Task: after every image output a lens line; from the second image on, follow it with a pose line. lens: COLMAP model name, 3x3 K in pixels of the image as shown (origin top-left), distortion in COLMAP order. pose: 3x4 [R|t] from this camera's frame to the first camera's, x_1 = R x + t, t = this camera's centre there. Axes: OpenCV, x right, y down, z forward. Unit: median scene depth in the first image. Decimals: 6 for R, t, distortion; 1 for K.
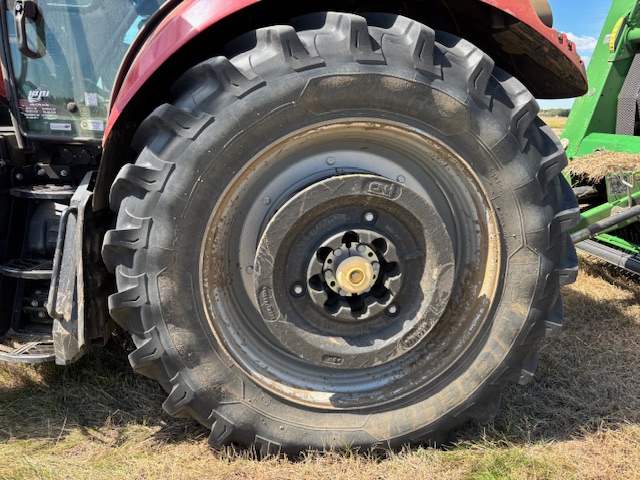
lens RADIAL K [[479.3, 0, 320.0], [0, 479.3, 240.0], [0, 0, 1]] dist [0.000833, -0.011443]
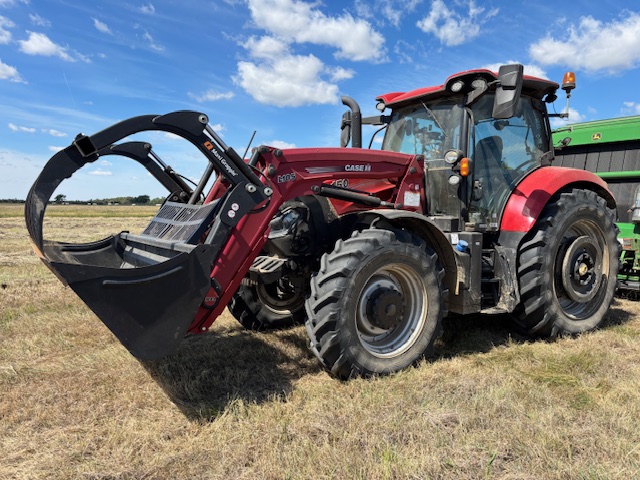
lens RADIAL K [[479.3, 0, 320.0], [0, 479.3, 240.0], [0, 0, 1]] dist [0.000833, -0.011443]
pose [[0.904240, -0.051585, 0.423898, -2.659767], [0.127928, 0.979808, -0.153655, 0.142715], [-0.407412, 0.193169, 0.892581, -1.048074]]
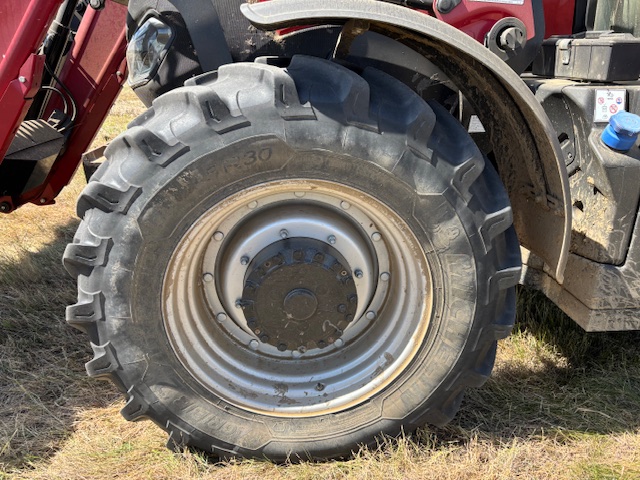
lens RADIAL K [[484.1, 0, 318.5], [0, 484.1, 233.9], [0, 0, 1]] dist [0.002159, 0.002583]
pose [[0.997940, -0.000873, -0.064151, -1.320215], [0.006498, 0.996141, 0.087524, -0.030297], [0.063827, -0.087761, 0.994095, 0.113533]]
